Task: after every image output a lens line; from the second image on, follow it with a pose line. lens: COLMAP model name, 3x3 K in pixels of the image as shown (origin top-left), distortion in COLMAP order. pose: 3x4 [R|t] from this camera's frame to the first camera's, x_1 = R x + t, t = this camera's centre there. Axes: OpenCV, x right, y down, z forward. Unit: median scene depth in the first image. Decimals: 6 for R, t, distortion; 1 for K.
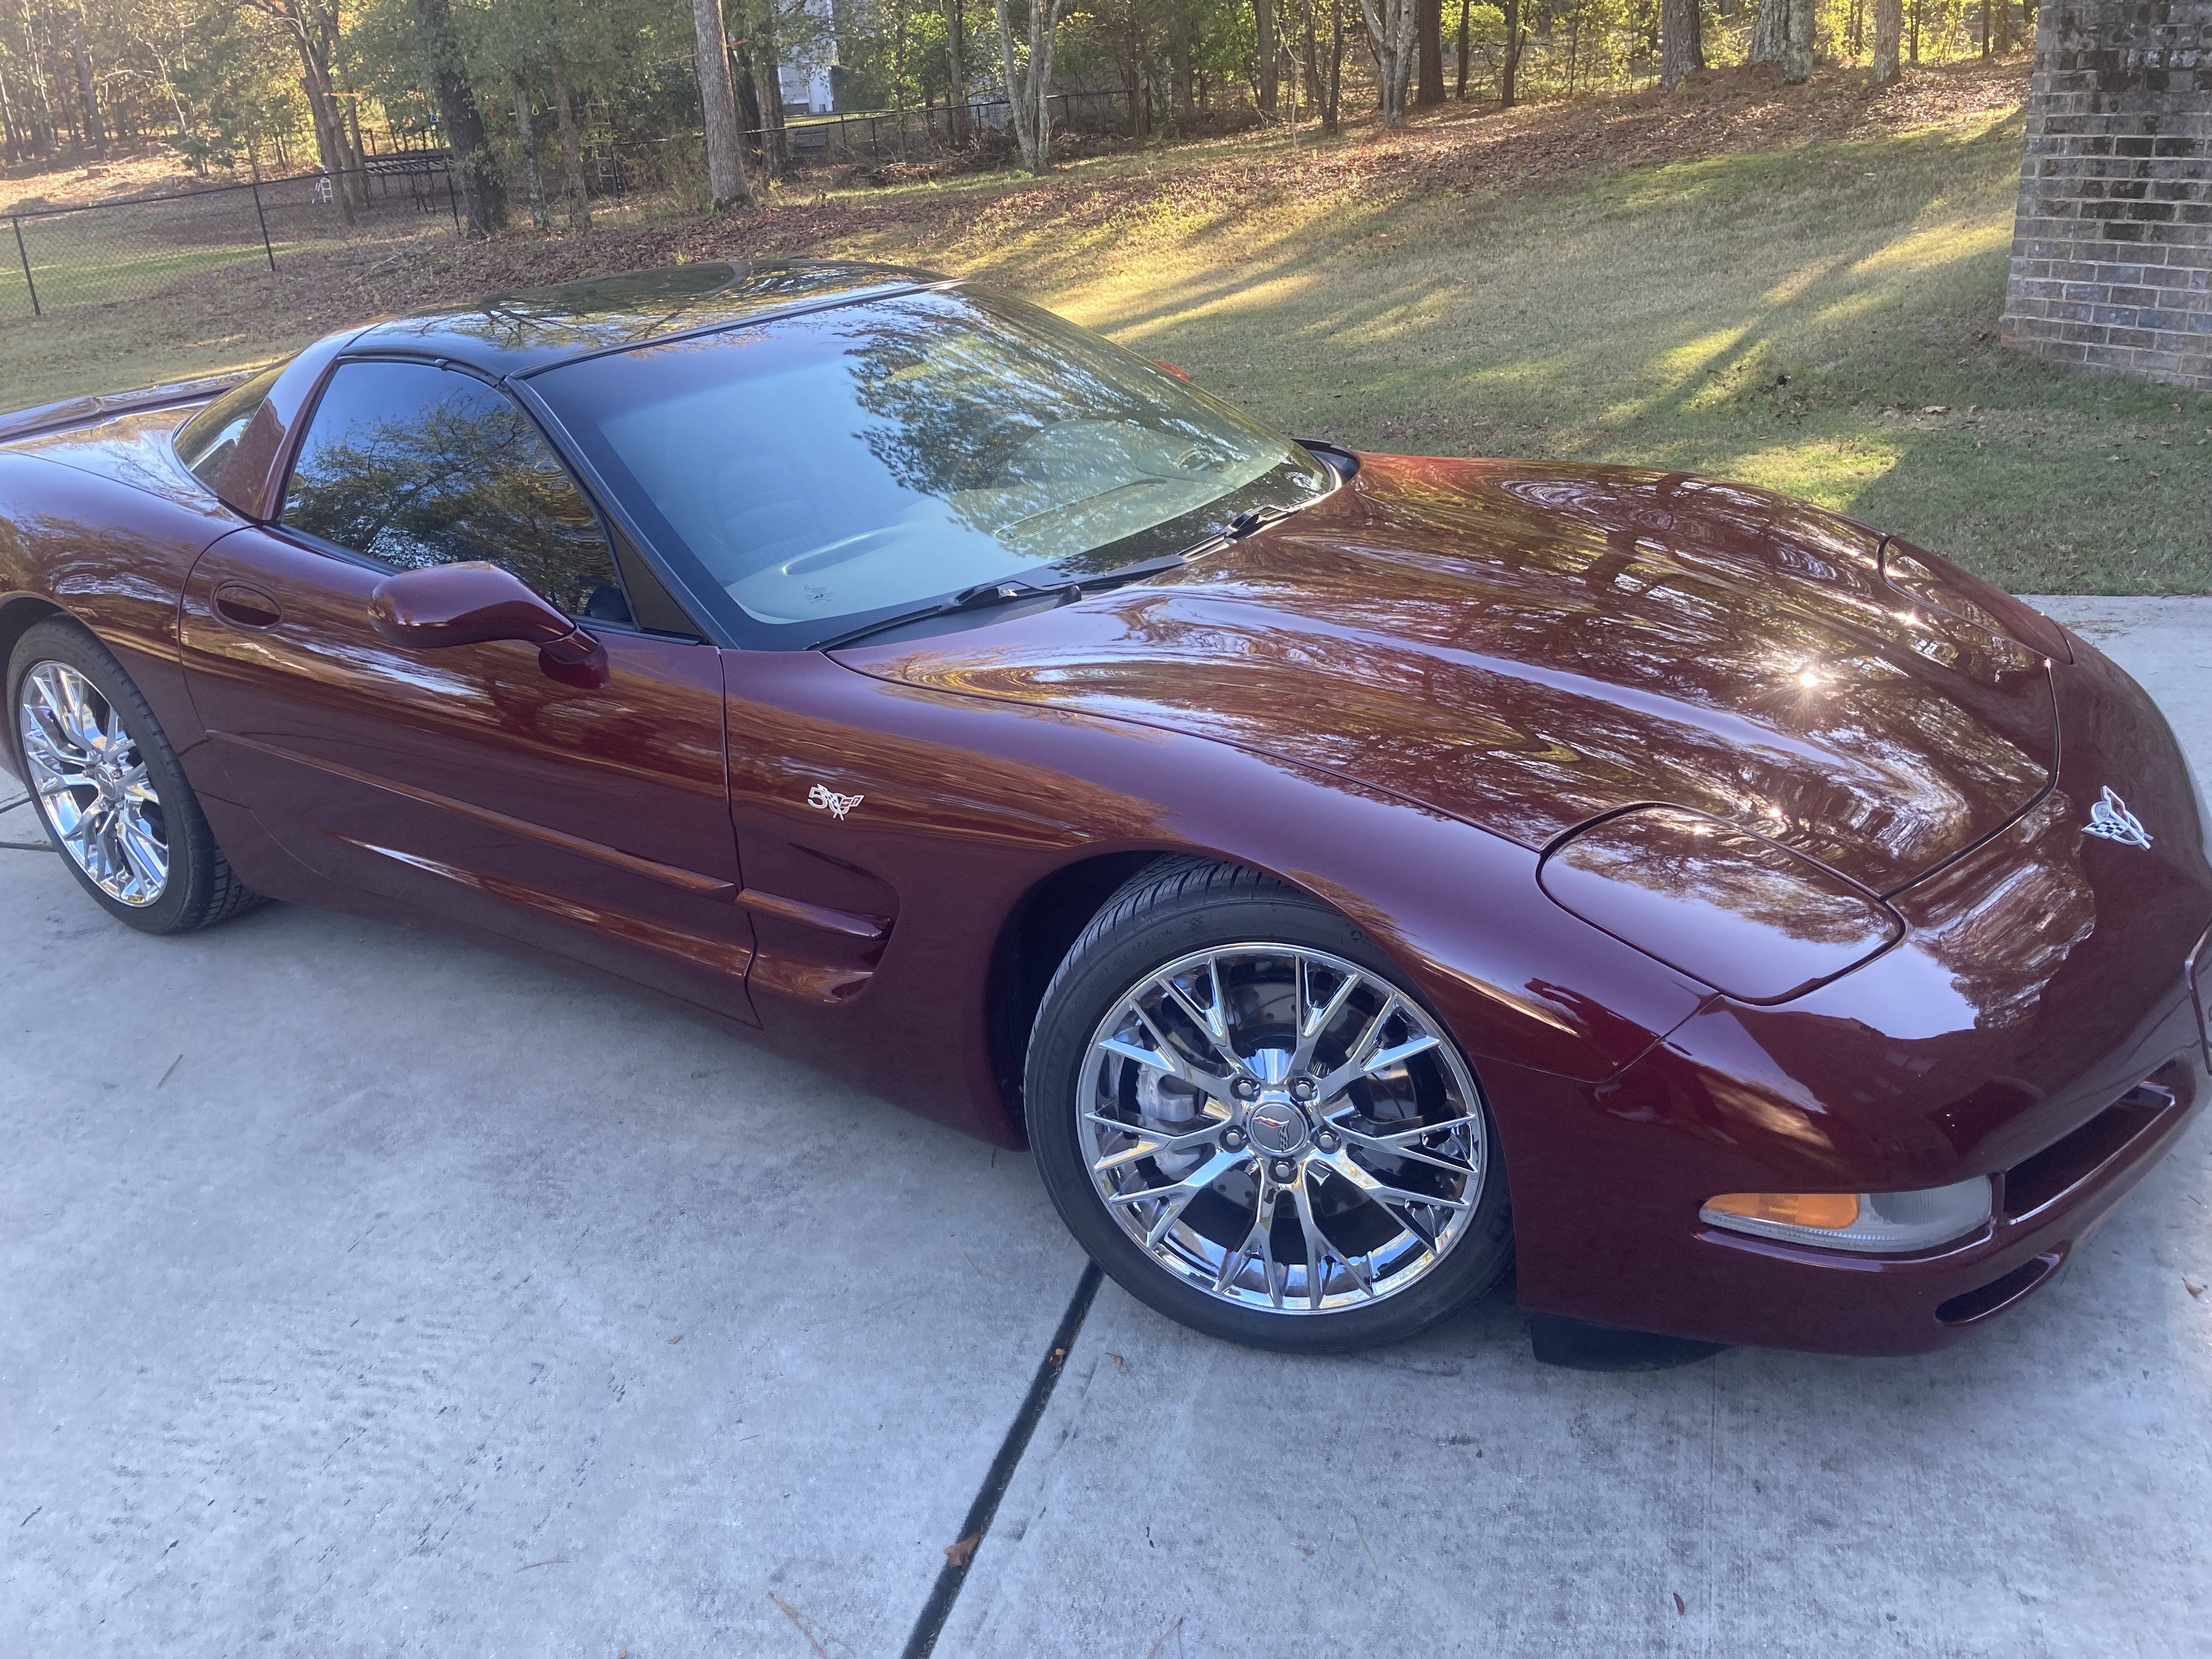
lens RADIAL K [[1755.2, 0, 1105.5], [0, 1755.2, 837.4], [0, 0, 1]] dist [0.029691, -0.038405]
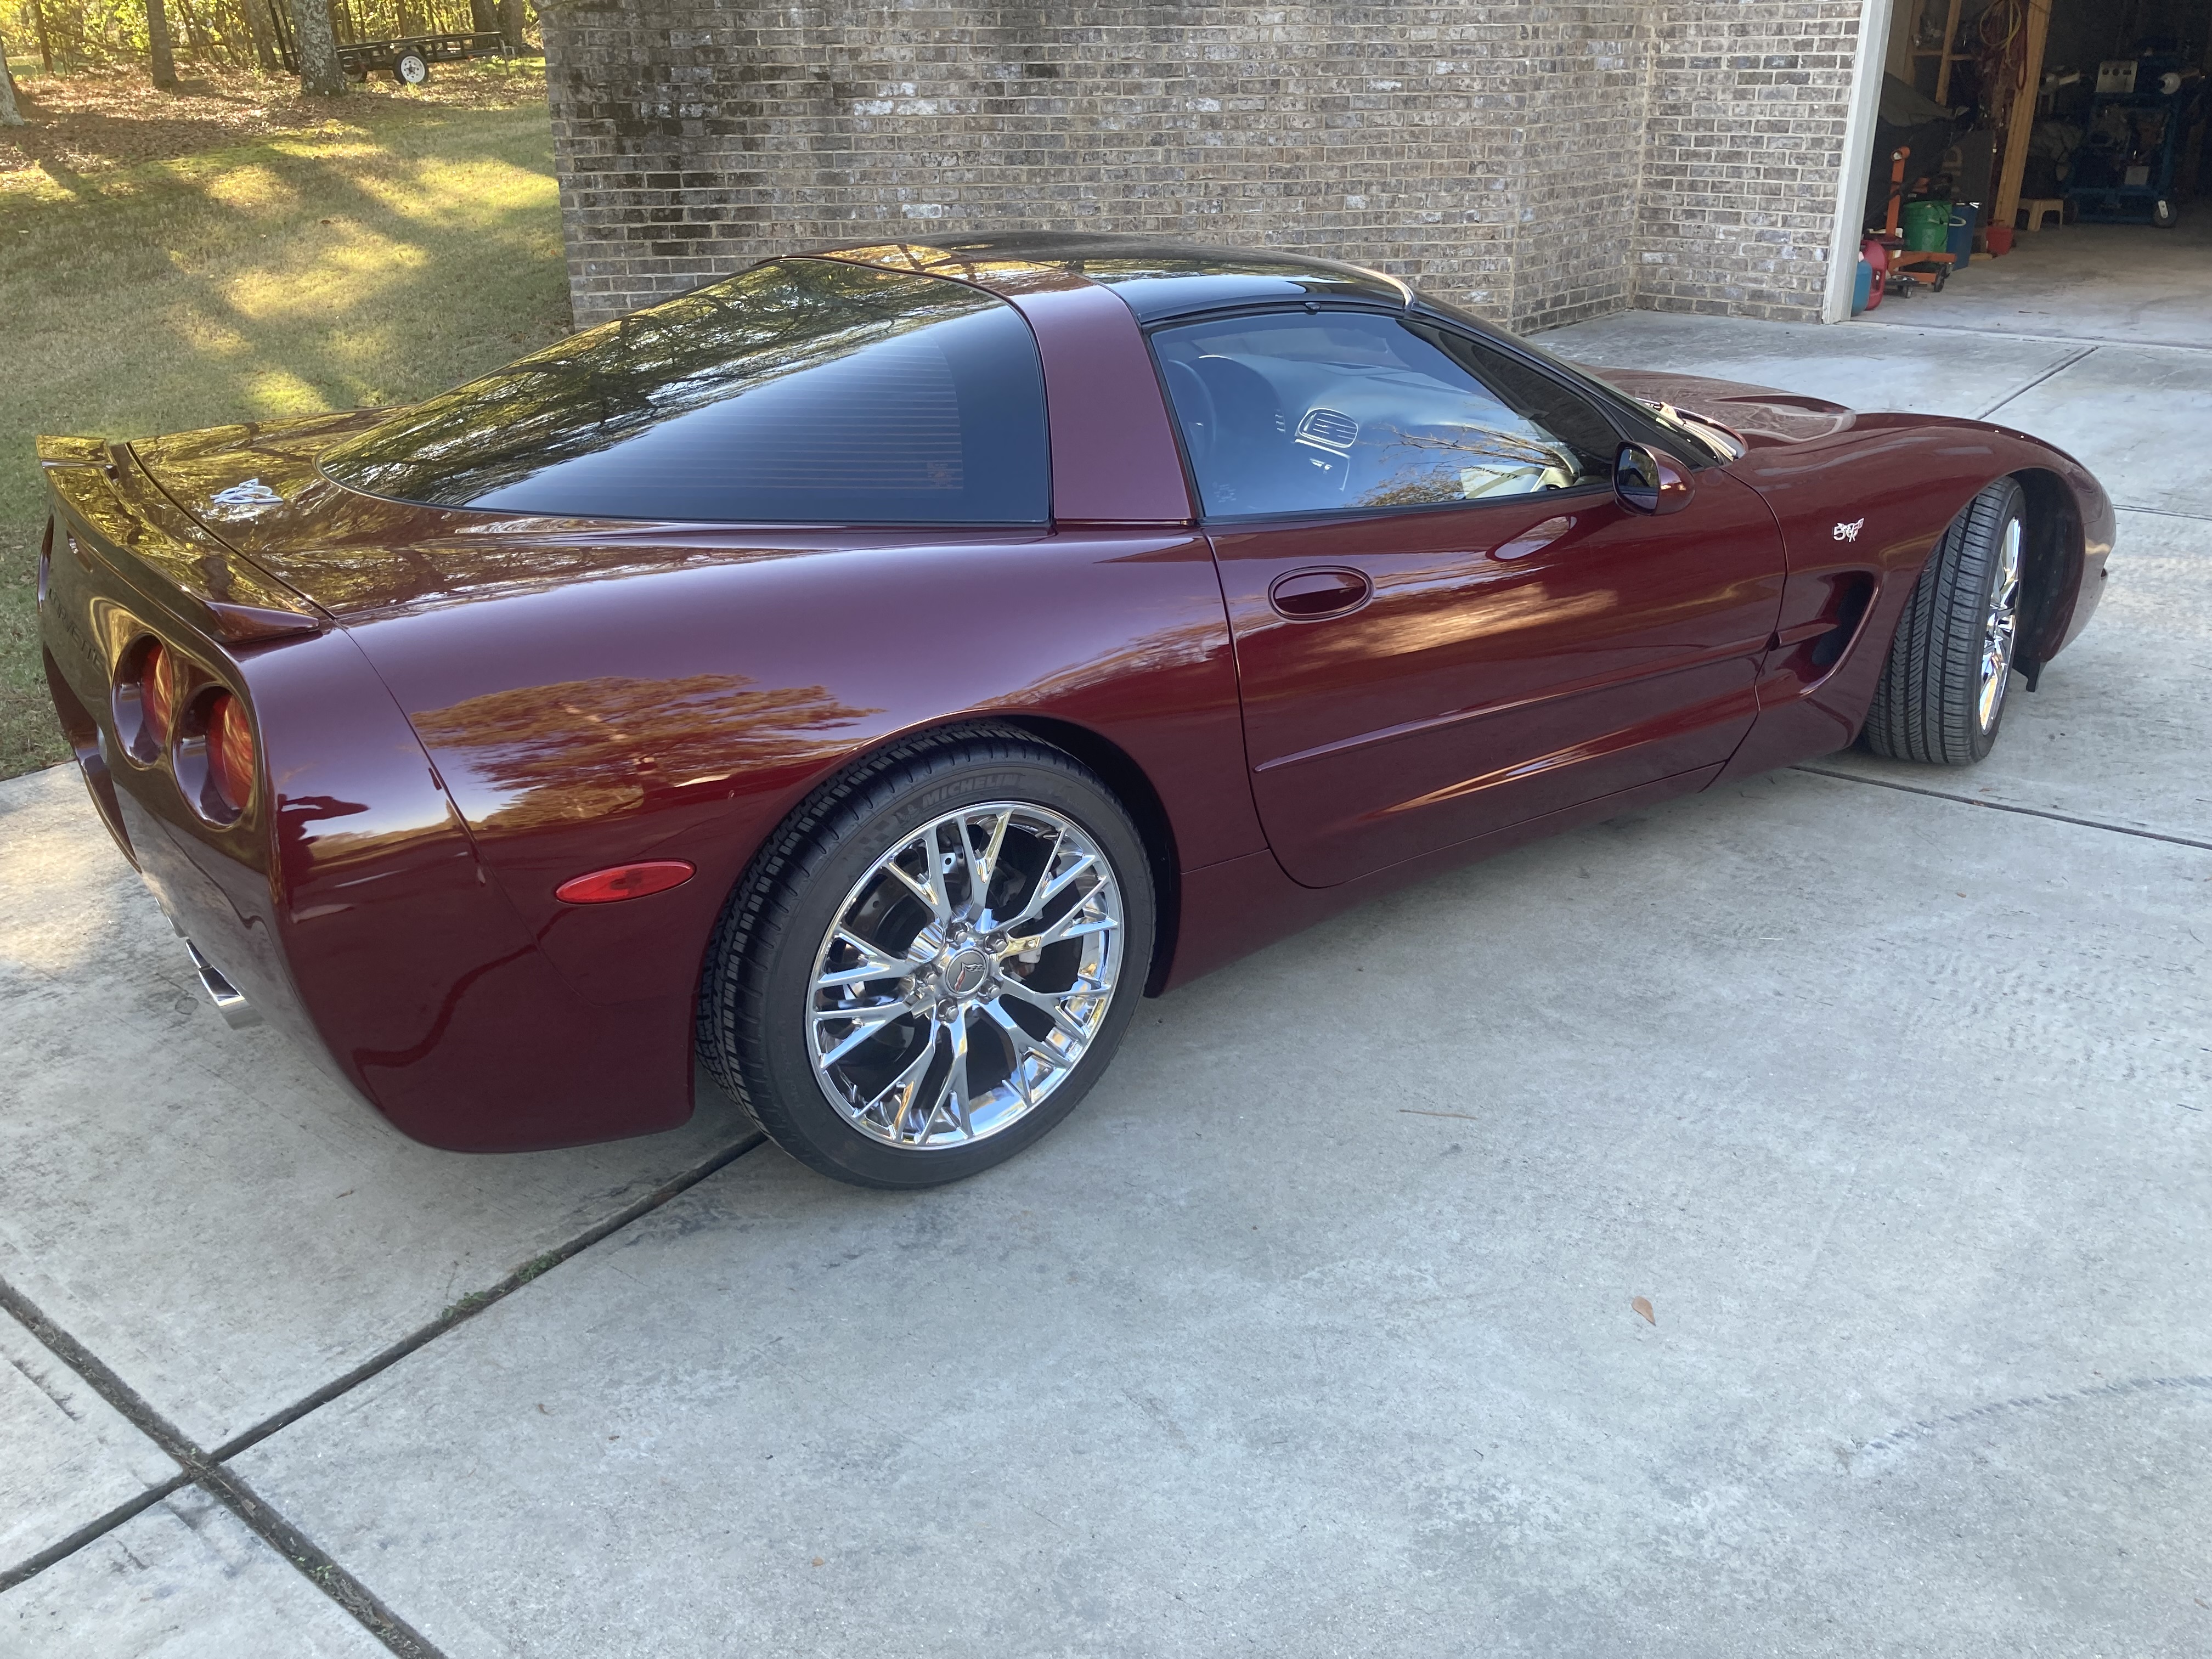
lens RADIAL K [[1755.2, 0, 1110.8], [0, 1755.2, 824.3], [0, 0, 1]] dist [0.029691, -0.038405]
pose [[0.344171, -0.320490, 0.882515, -0.550091], [0.364815, 0.911732, 0.188827, -0.094747], [-0.865134, 0.256965, 0.430712, 0.301658]]
